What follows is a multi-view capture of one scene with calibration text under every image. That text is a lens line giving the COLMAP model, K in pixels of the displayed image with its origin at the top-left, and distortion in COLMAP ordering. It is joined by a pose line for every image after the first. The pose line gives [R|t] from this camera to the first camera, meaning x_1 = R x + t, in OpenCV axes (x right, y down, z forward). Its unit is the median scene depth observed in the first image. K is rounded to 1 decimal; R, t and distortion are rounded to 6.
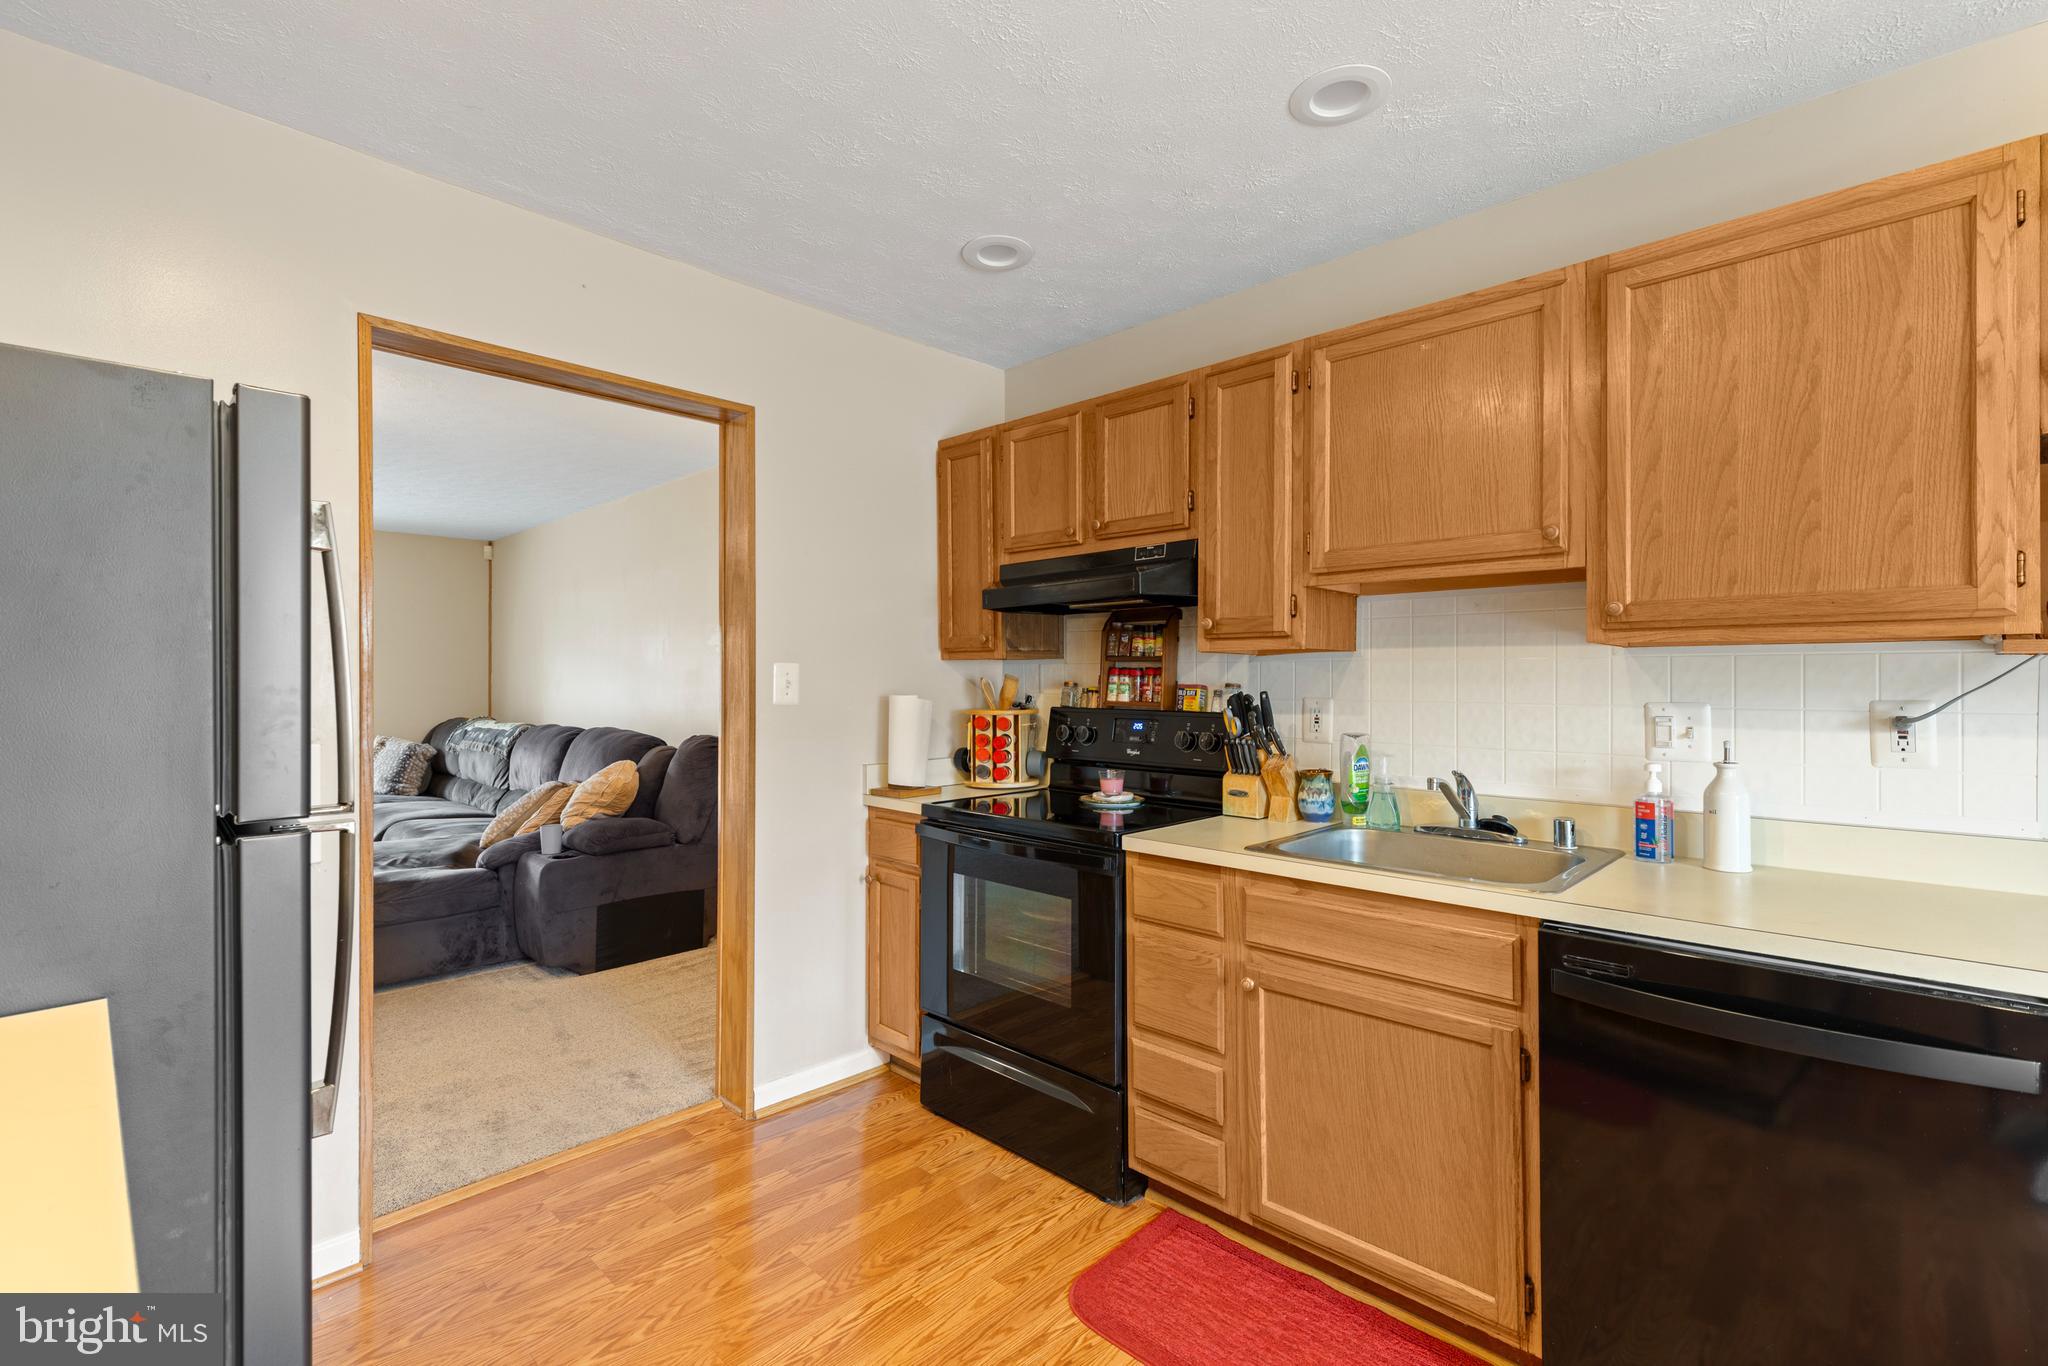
lens RADIAL K [[924.9, 0, 1023.9], [0, 924.9, 684.2], [0, 0, 1]] dist [0.011579, 0.001030]
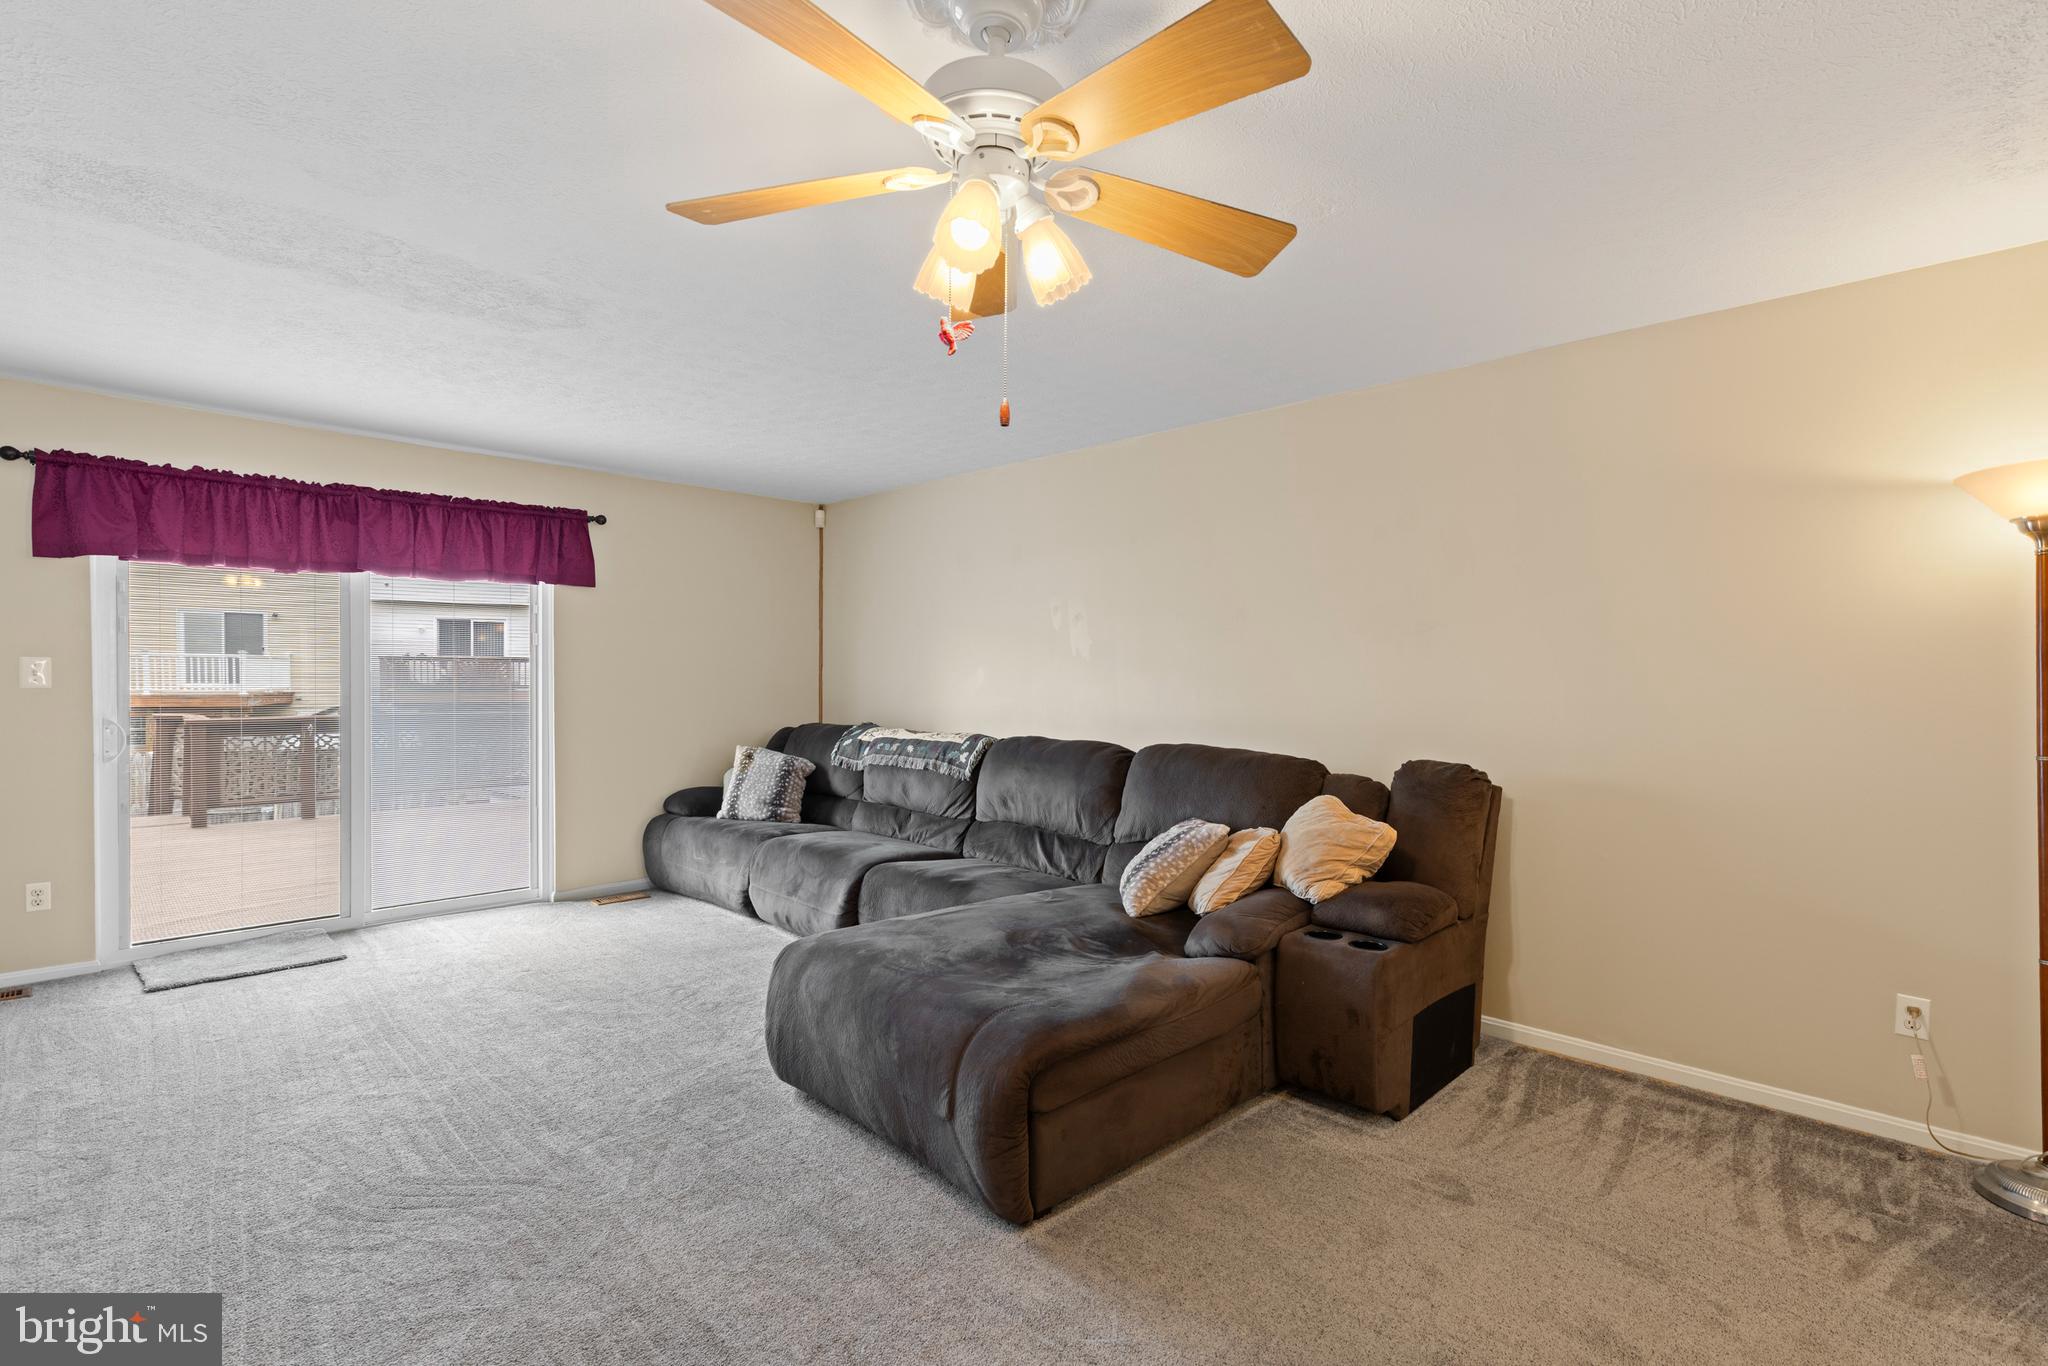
lens RADIAL K [[957.8, 0, 1033.2], [0, 957.8, 691.8], [0, 0, 1]] dist [0.008965, -0.001140]
pose [[0.999994, 0.003482, 0.000648, -0.493850], [-0.003493, 0.999827, 0.018269, -0.007707], [-0.000584, -0.018271, 0.999833, 0.201070]]
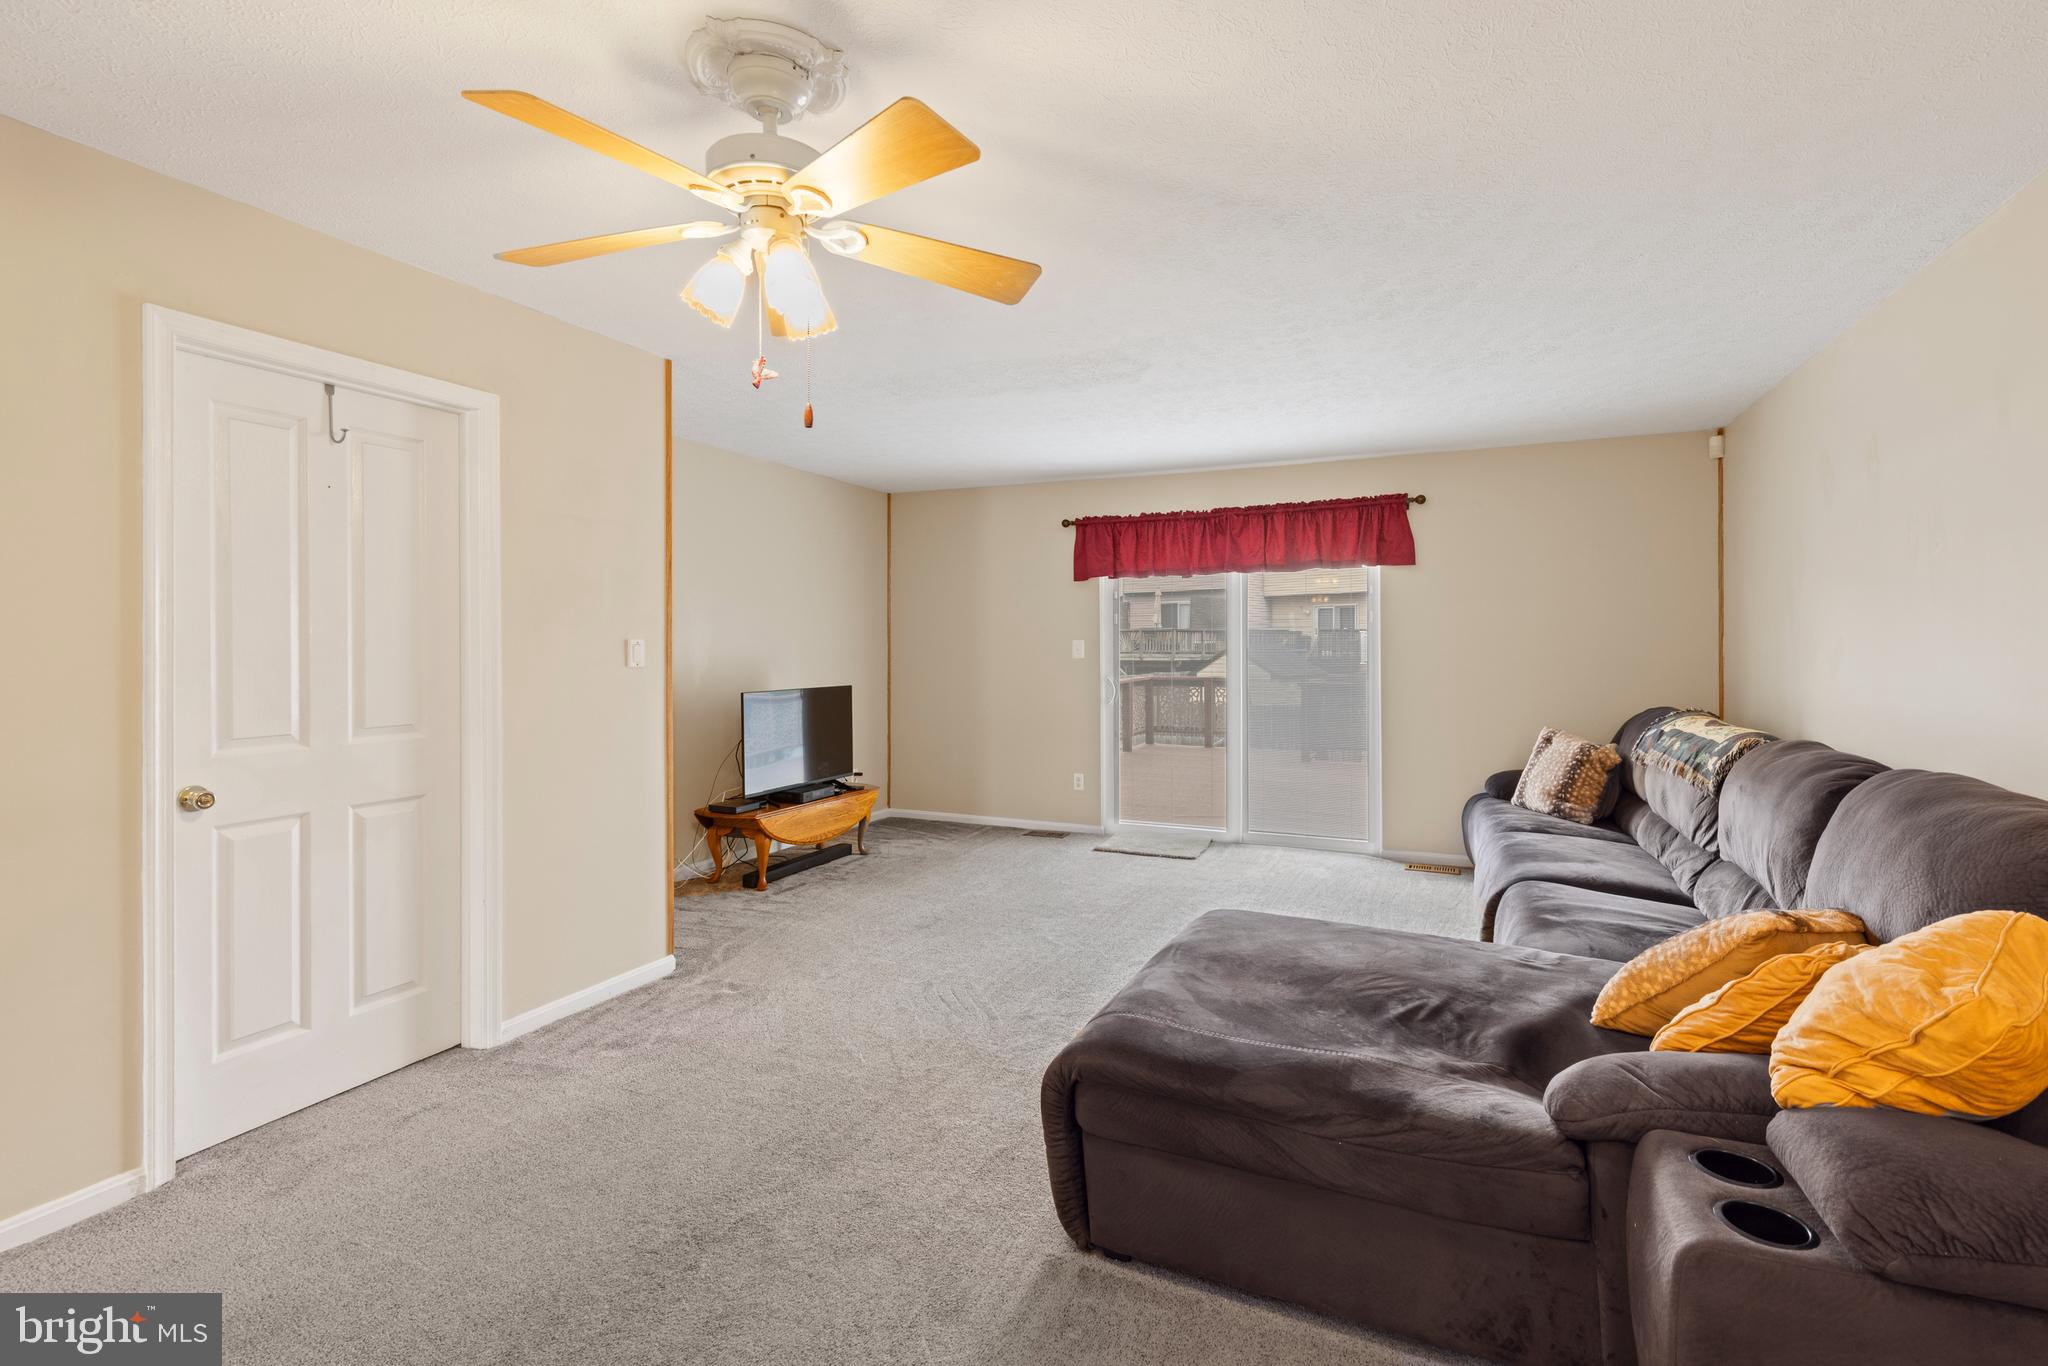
lens RADIAL K [[924.9, 0, 1057.4], [0, 924.9, 641.8], [0, 0, 1]] dist [0.011579, 0.001030]
pose [[0.365675, -0.009892, -0.930690, -0.191377], [0.003257, 0.999951, -0.009348, -0.005087], [0.930737, 0.000387, 0.365690, 0.441483]]
